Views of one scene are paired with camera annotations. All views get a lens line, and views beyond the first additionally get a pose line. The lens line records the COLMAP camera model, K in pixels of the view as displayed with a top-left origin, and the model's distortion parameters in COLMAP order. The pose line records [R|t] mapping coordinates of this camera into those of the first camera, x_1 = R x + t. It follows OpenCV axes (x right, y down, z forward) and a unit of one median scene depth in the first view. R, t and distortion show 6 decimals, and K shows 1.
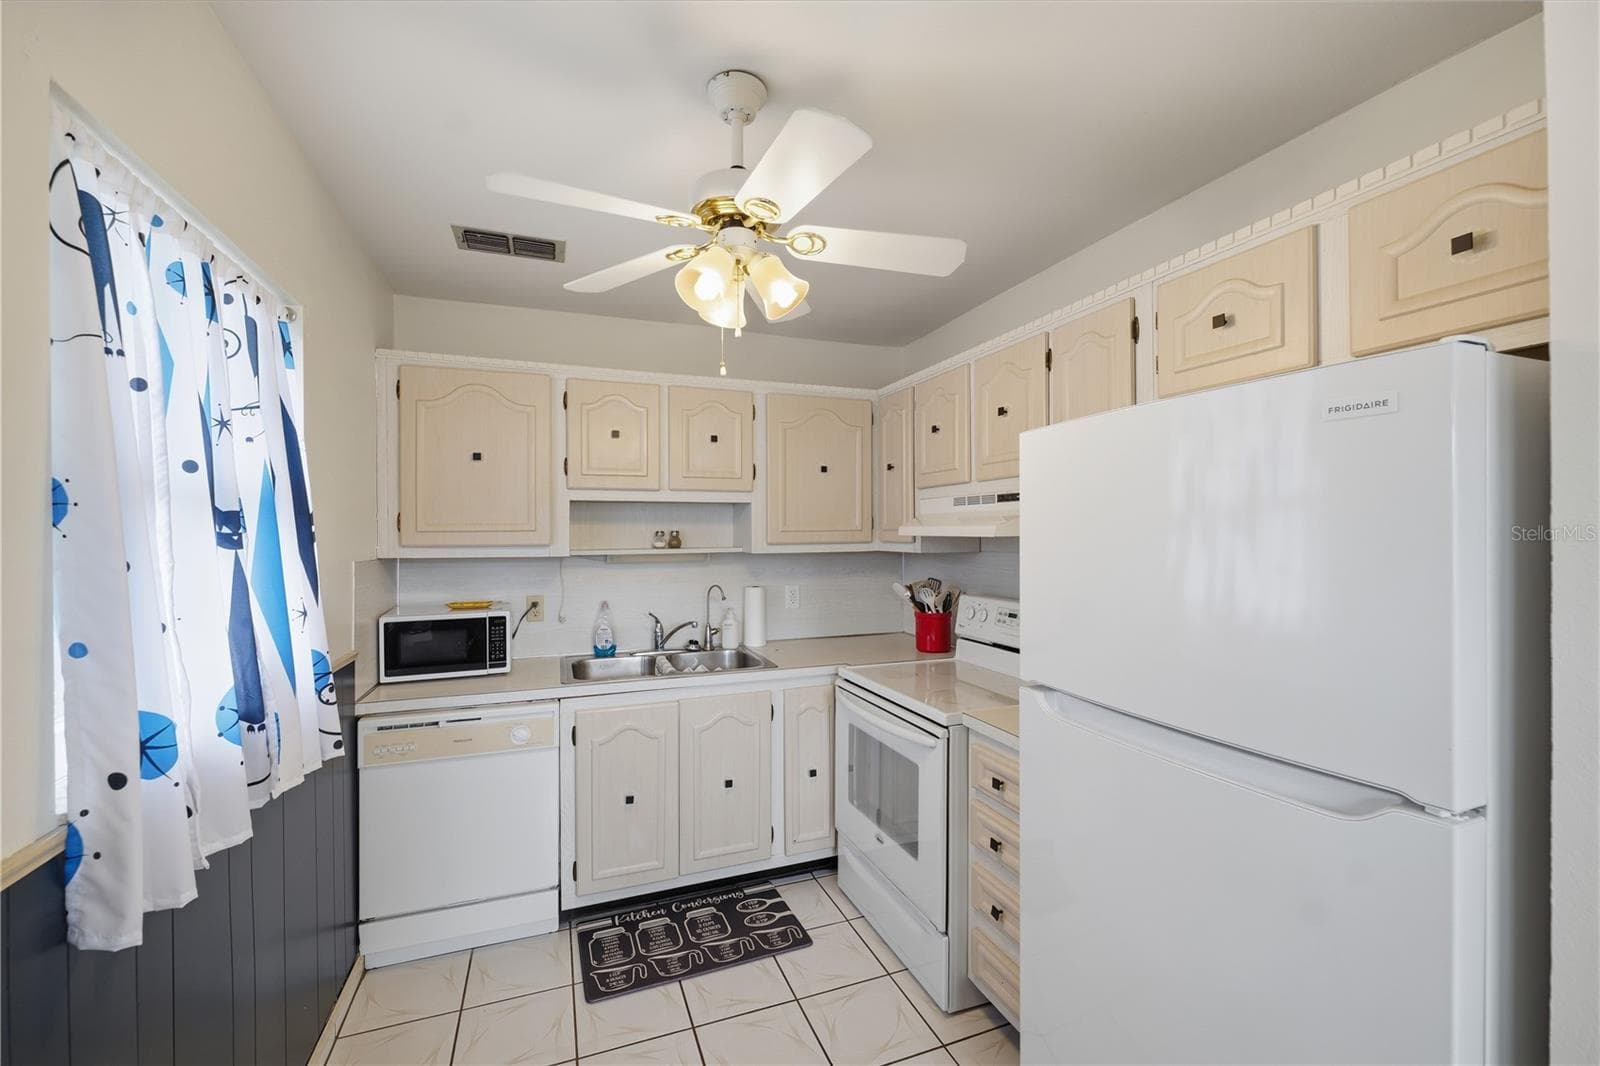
lens RADIAL K [[657.7, 0, 803.4], [0, 657.7, 536.7], [0, 0, 1]] dist [-0.000741, -0.000661]
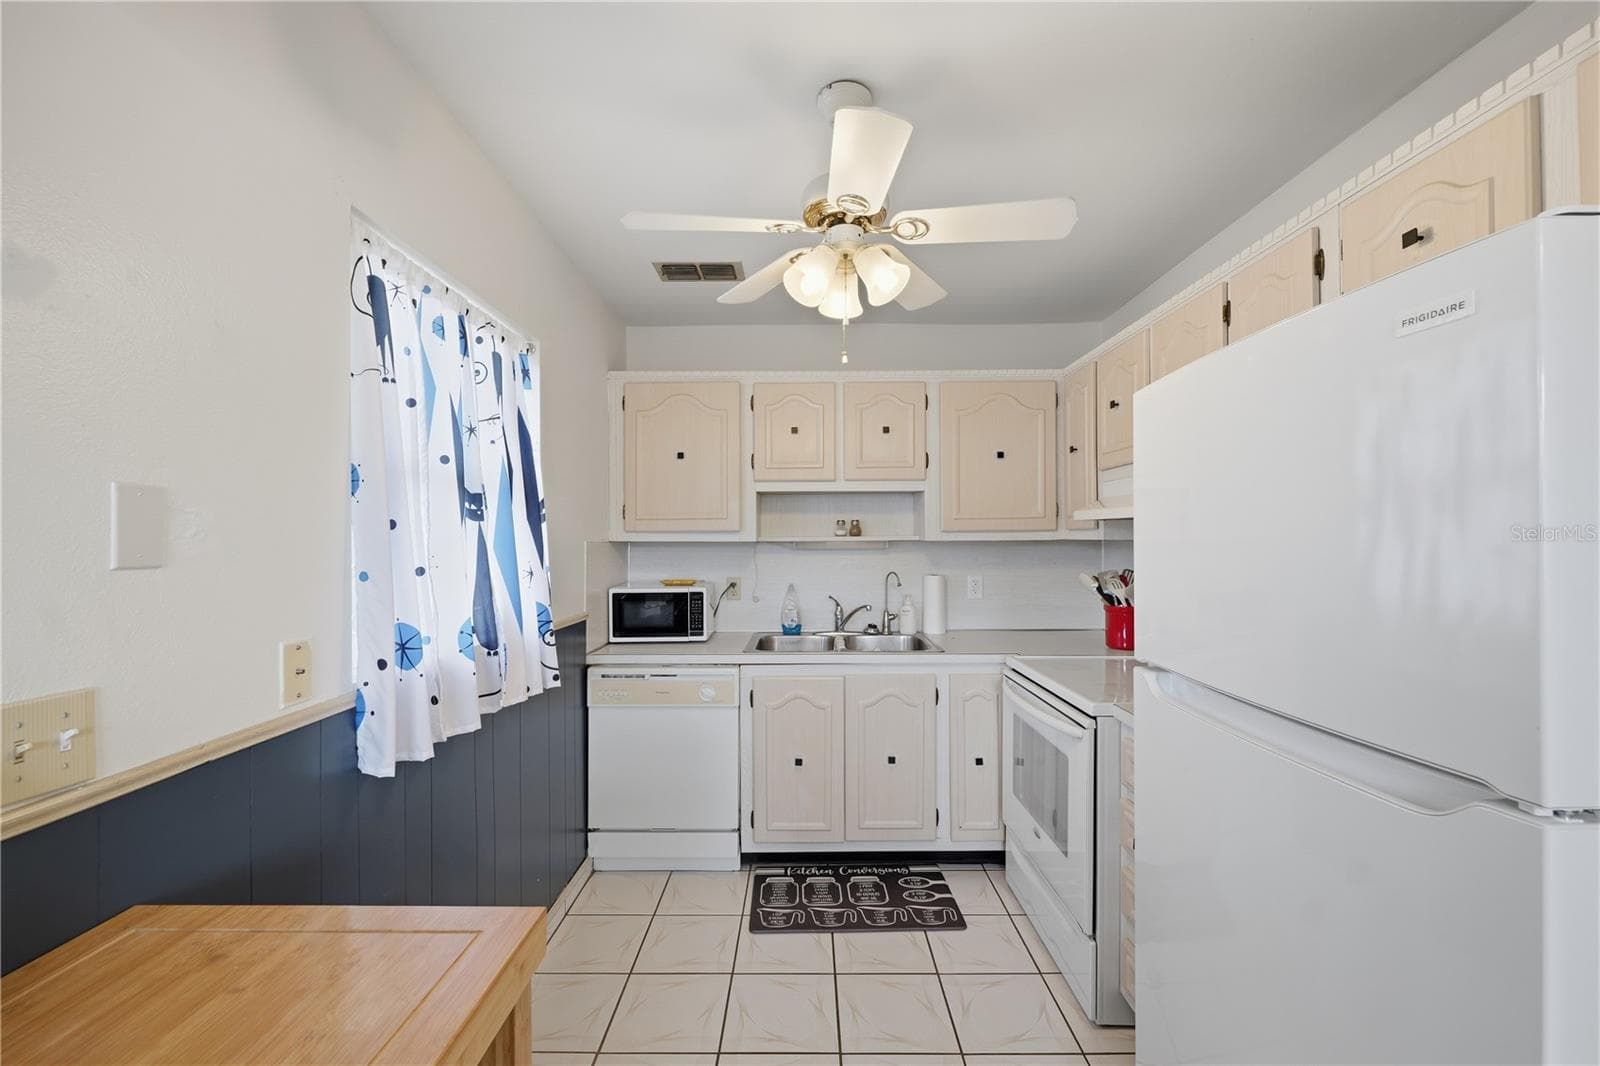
lens RADIAL K [[657.7, 0, 805.8], [0, 657.7, 536.8], [0, 0, 1]] dist [-0.000741, -0.000661]
pose [[0.933517, -0.000640, -0.358534, 0.167239], [-0.001331, 0.999985, -0.005250, 0.036732], [0.358532, 0.005378, 0.933502, -0.023464]]
